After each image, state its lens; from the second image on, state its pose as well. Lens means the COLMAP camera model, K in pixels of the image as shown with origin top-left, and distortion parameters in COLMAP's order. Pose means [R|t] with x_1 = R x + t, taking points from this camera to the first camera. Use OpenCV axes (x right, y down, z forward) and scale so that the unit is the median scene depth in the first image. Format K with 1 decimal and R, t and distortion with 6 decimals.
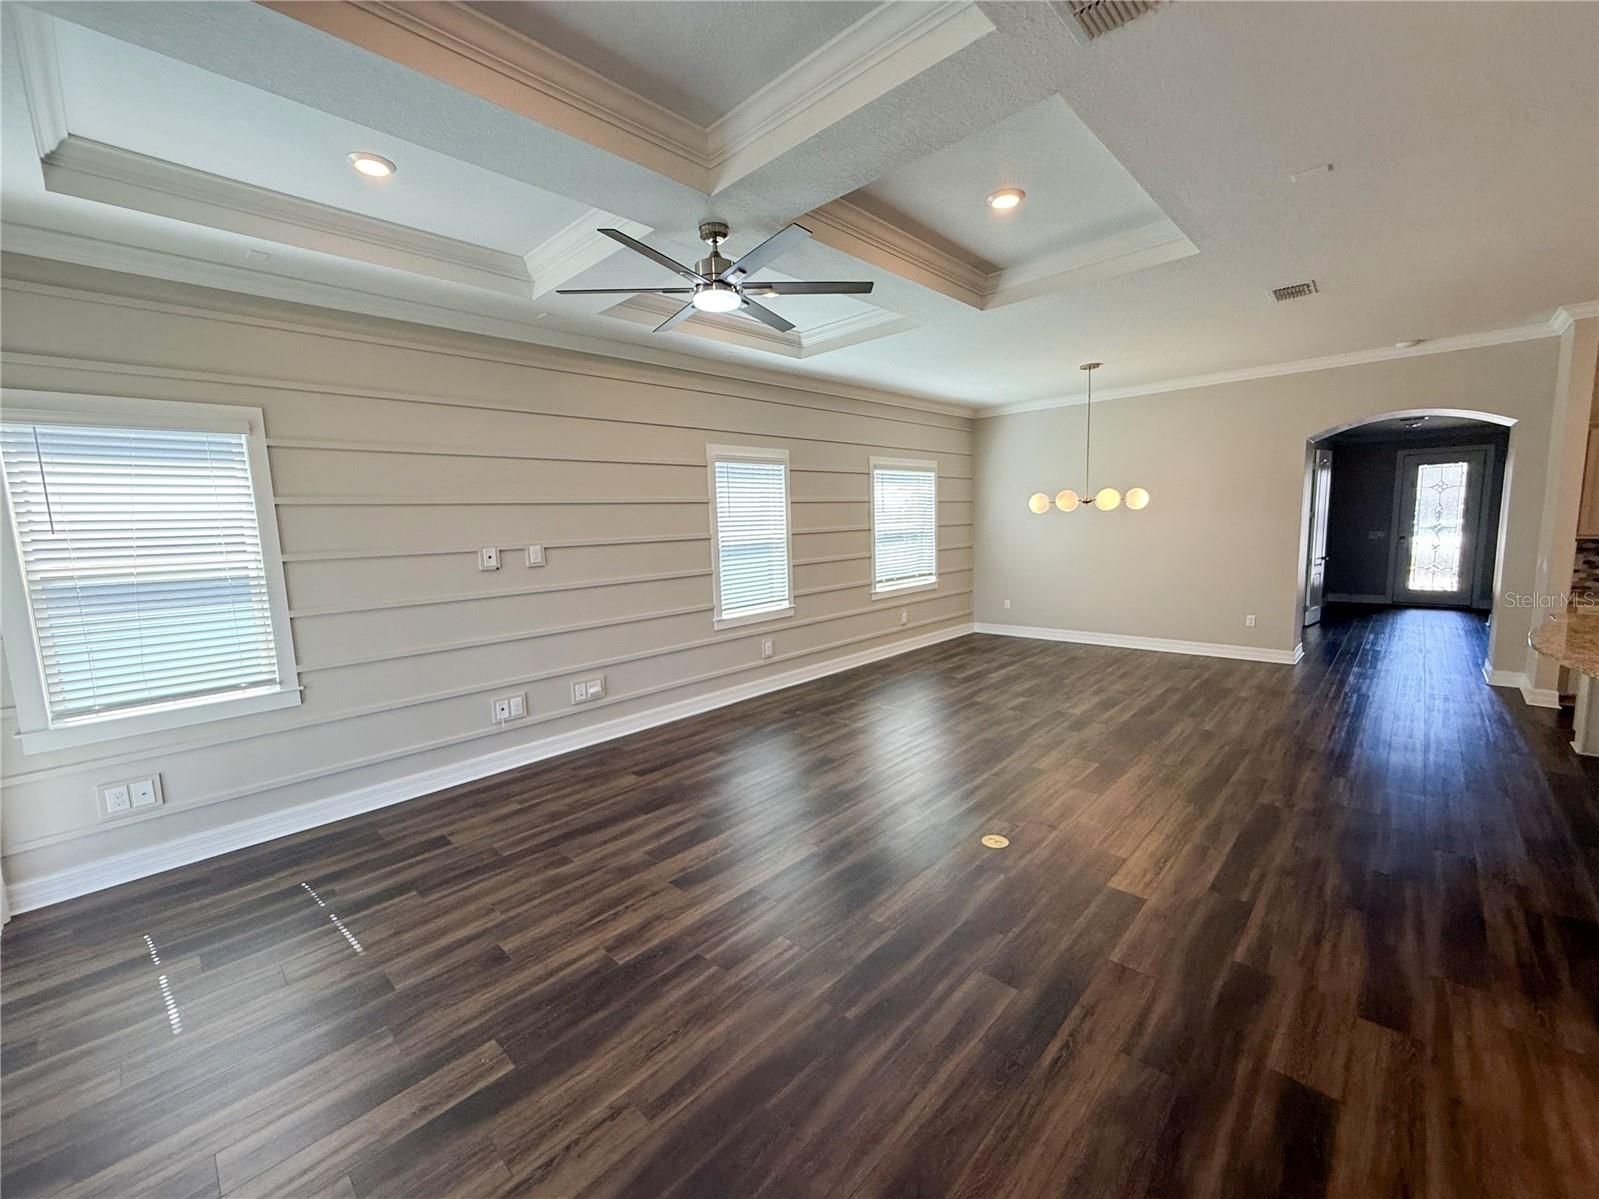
lens RADIAL K [[636.9, 0, 803.0], [0, 636.9, 610.1], [0, 0, 1]] dist [0.001022, -0.000342]
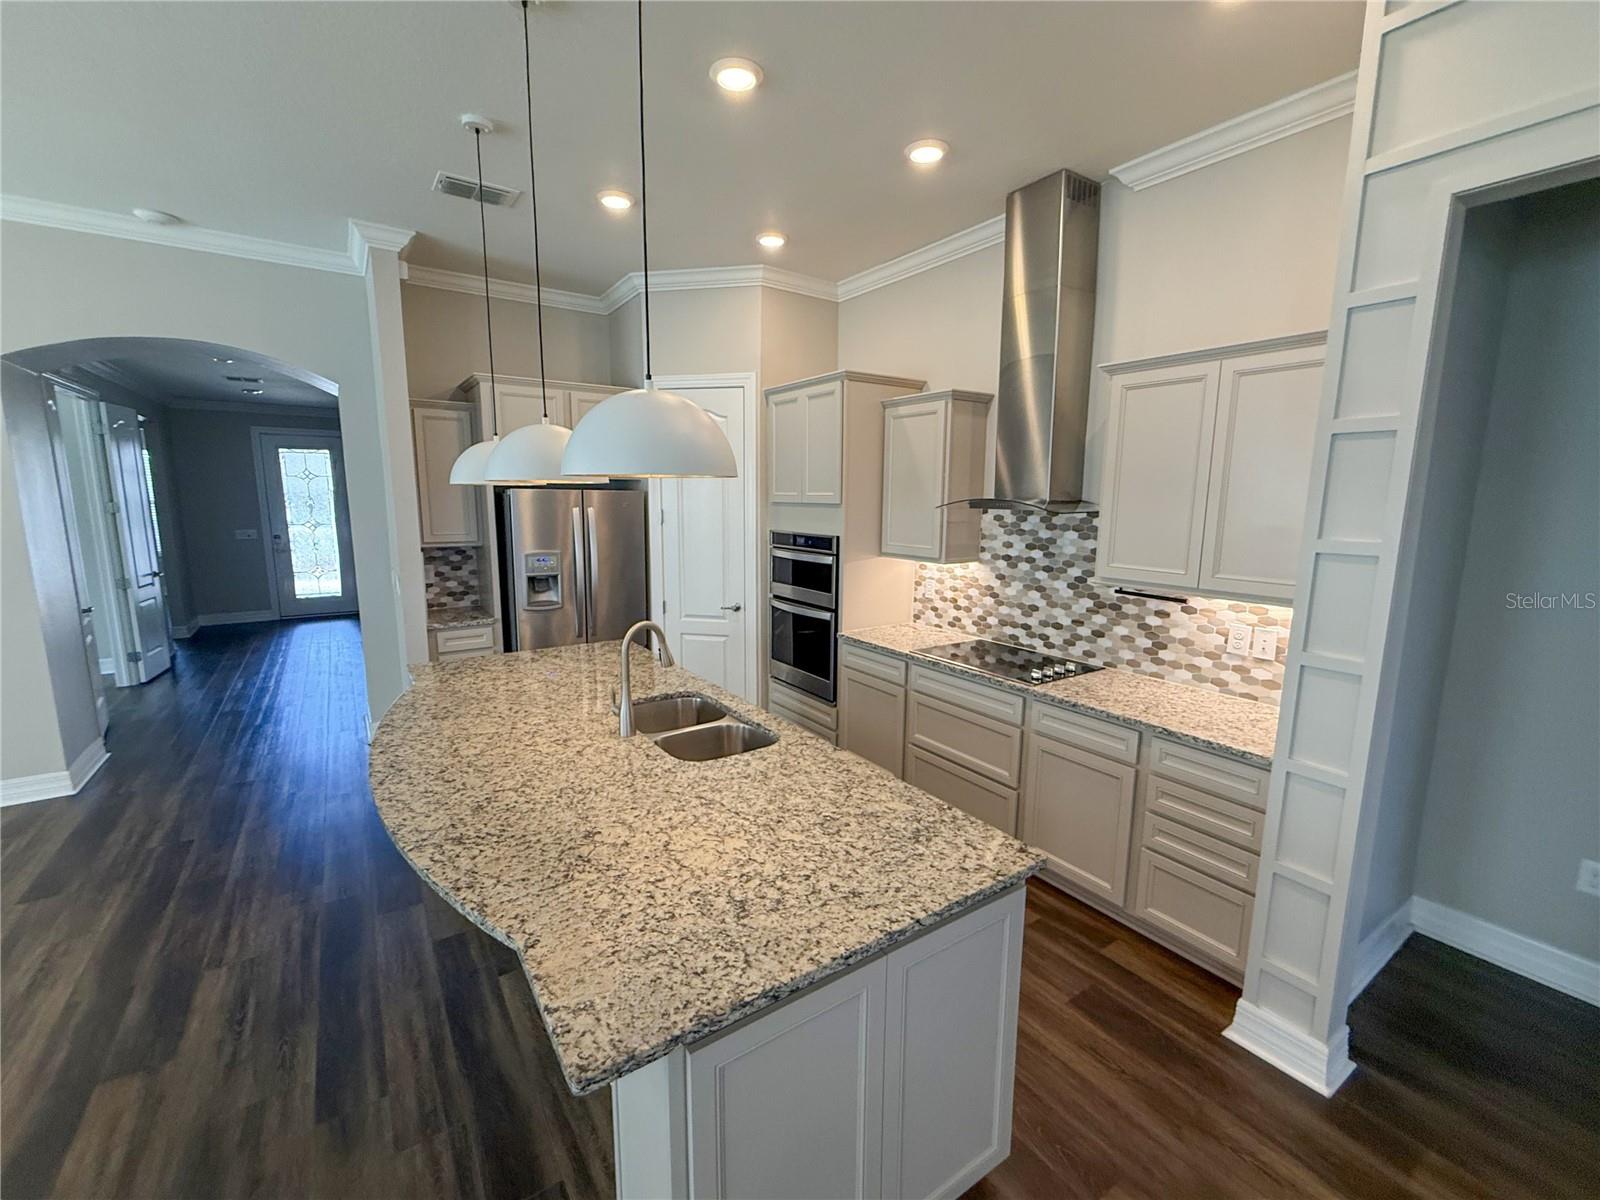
lens RADIAL K [[671.8, 0, 793.3], [0, 671.8, 597.7], [0, 0, 1]] dist [-0.003050, 0.000667]
pose [[0.216004, -0.112671, 0.969870, 0.592209], [0.120895, 0.988762, 0.087941, -0.079763], [-0.968879, 0.098256, 0.227198, 0.441345]]
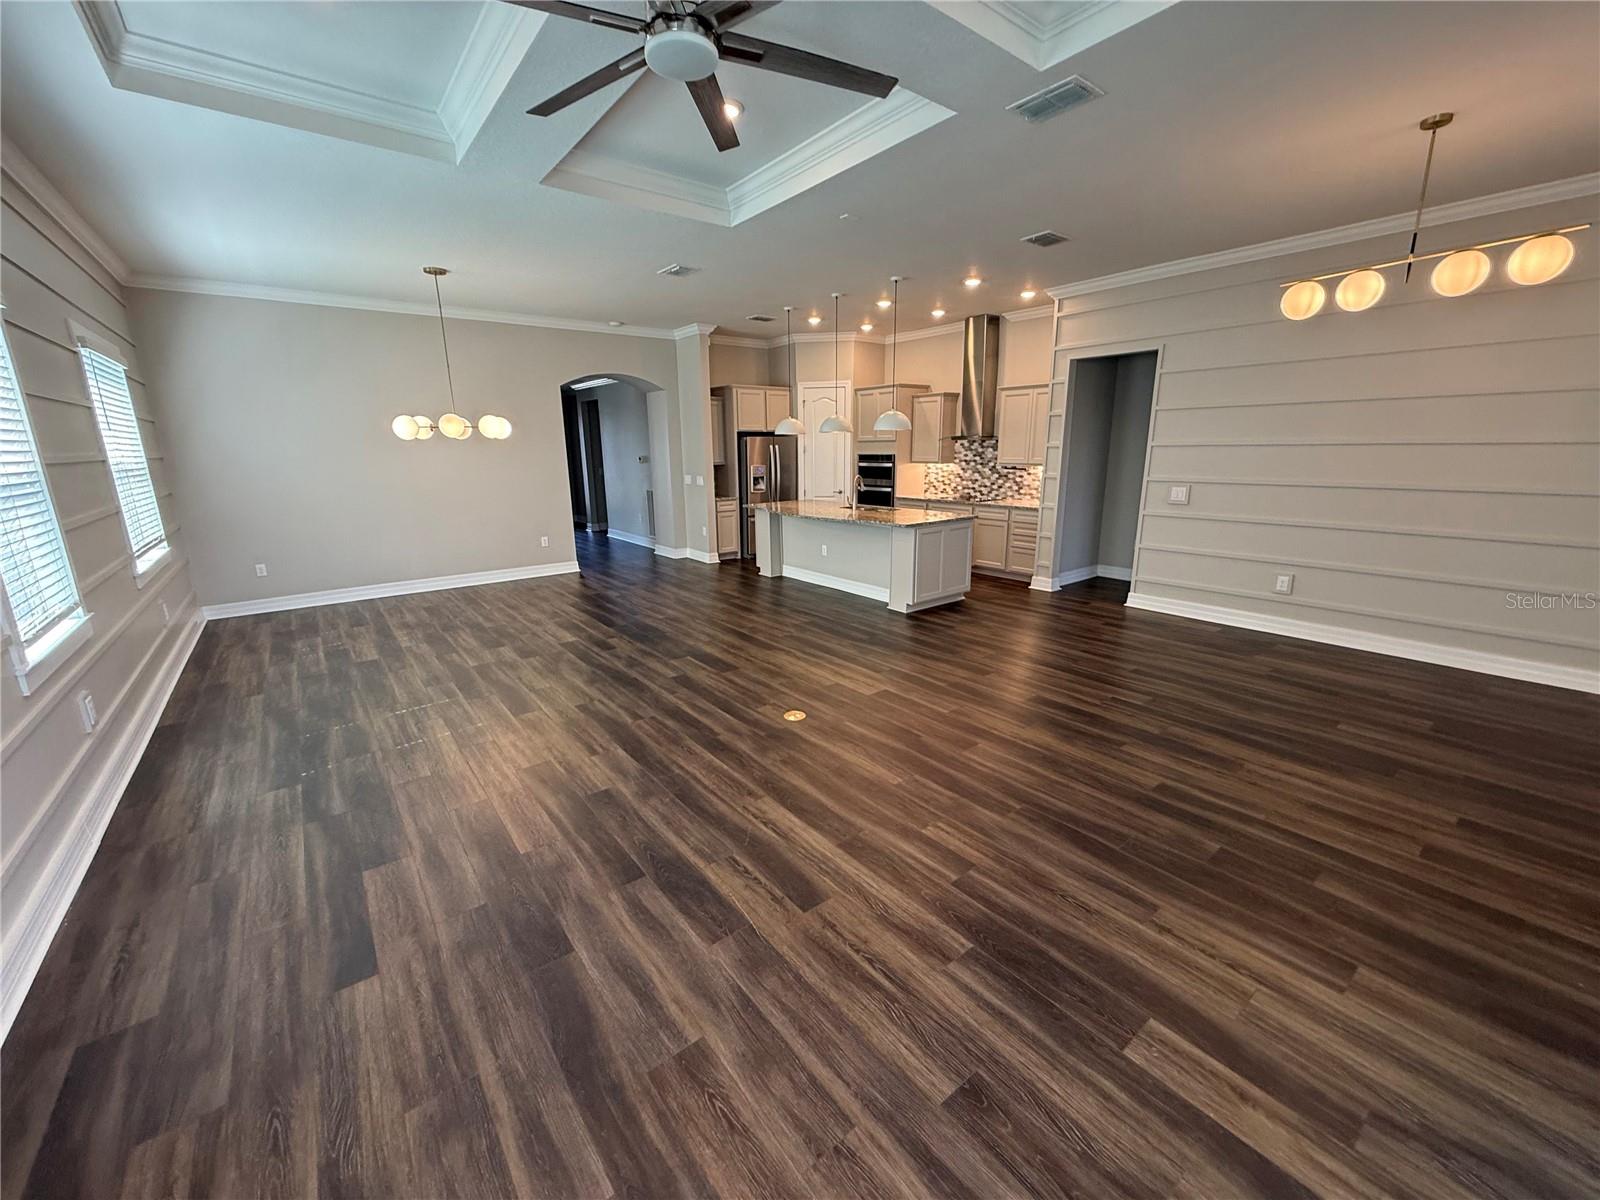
lens RADIAL K [[637.3, 0, 789.4], [0, 637.3, 601.0], [0, 0, 1]] dist [0.001022, -0.000342]
pose [[0.160409, -0.204639, 0.965604, -0.585311], [0.145142, 0.972528, 0.181995, -0.039790], [-0.976321, 0.110956, 0.185704, 0.579684]]
